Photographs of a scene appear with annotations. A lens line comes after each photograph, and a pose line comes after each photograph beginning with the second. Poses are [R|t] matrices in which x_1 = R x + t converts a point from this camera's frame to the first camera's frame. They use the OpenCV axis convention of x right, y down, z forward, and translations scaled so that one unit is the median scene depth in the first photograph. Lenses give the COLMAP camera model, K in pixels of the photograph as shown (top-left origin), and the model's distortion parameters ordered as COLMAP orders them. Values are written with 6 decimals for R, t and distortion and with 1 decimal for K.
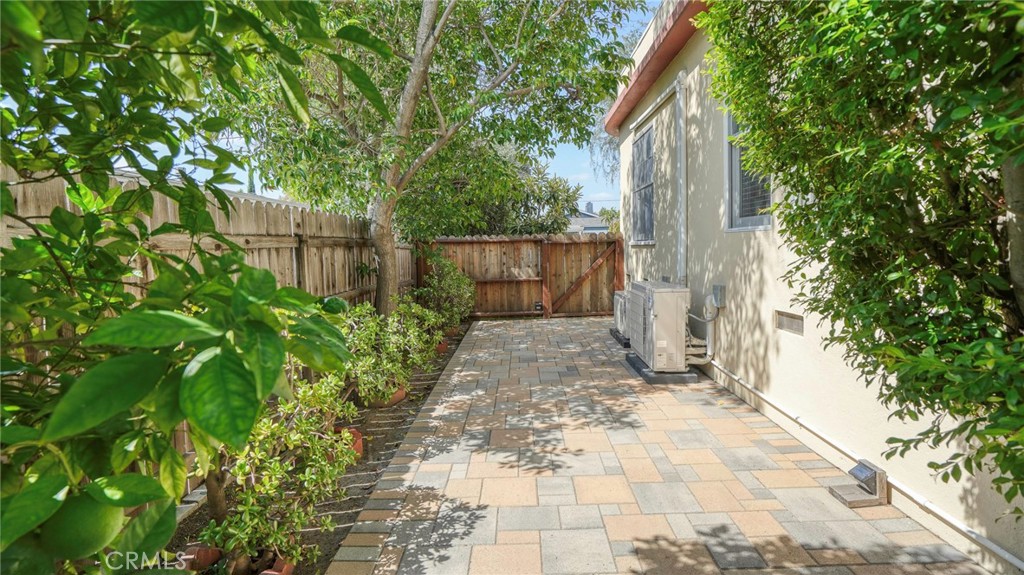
lens RADIAL K [[474.3, 0, 511.8], [0, 474.3, 284.2], [0, 0, 1]] dist [-0.033100, 0.004687]
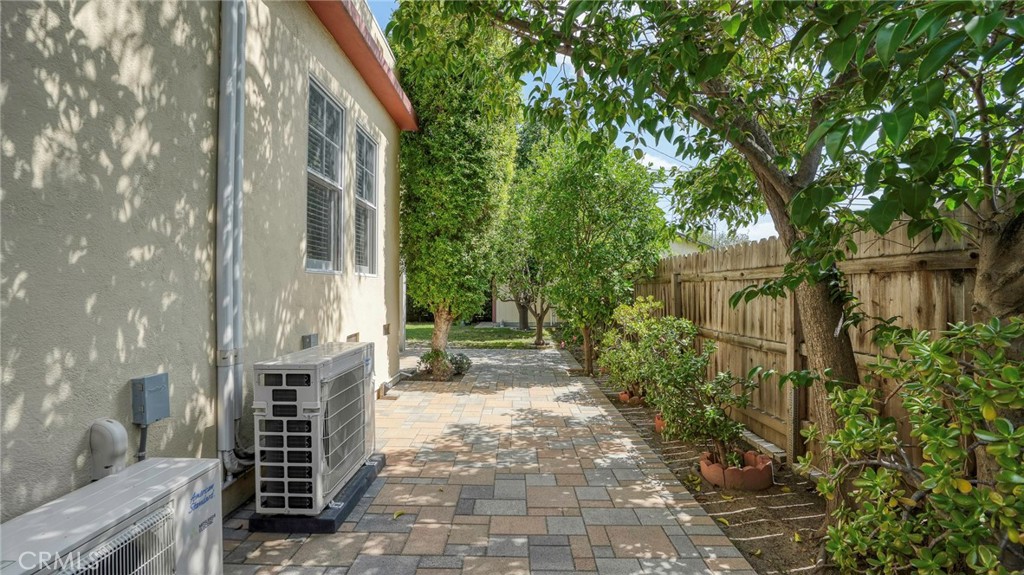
lens RADIAL K [[474.3, 0, 511.5], [0, 474.3, 288.0], [0, 0, 1]] dist [-0.033100, 0.004687]
pose [[-0.999597, 0.026410, -0.010456, 0.097392], [0.025521, 0.996660, 0.077570, -0.151019], [0.012469, 0.077272, -0.996932, 2.025830]]
